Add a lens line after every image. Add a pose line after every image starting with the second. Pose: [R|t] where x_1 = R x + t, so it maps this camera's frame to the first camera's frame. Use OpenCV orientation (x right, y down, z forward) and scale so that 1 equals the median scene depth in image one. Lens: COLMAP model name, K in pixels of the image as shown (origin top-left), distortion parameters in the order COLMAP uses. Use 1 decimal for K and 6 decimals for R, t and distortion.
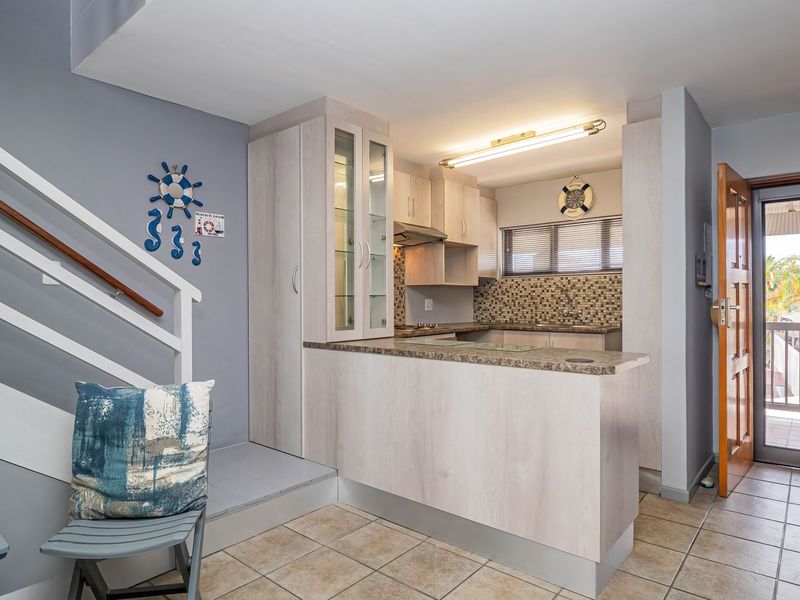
lens RADIAL K [[493.6, 0, 402.7], [0, 493.6, 300.1], [0, 0, 1]] dist [-0.004368, -0.012493]
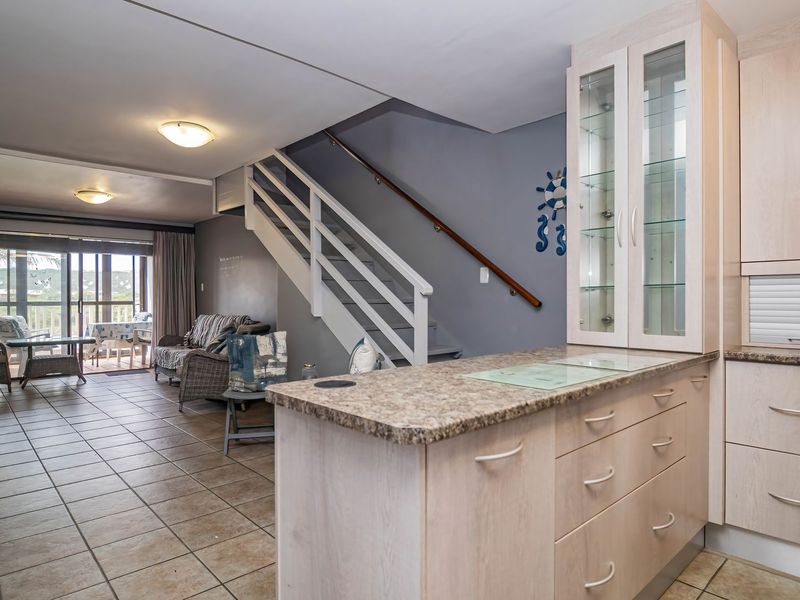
lens RADIAL K [[493.6, 0, 401.8], [0, 493.6, 299.7], [0, 0, 1]] dist [-0.004368, -0.012493]
pose [[-0.122565, 0.009317, -0.992417, 0.426342], [0.002301, 0.999956, 0.009103, 0.002083], [0.992458, -0.001168, -0.122581, 0.499019]]
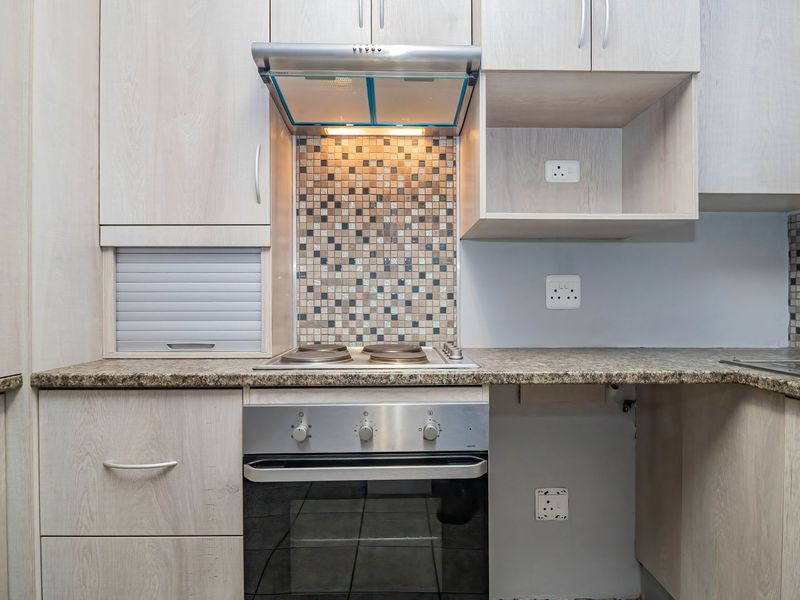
lens RADIAL K [[493.6, 0, 406.9], [0, 493.6, 302.5], [0, 0, 1]] dist [-0.004368, -0.012493]
pose [[0.661835, 0.005334, -0.749631, 0.255482], [-0.001675, 0.999983, 0.005637, 0.016126], [0.749648, -0.002475, 0.661832, 0.711385]]
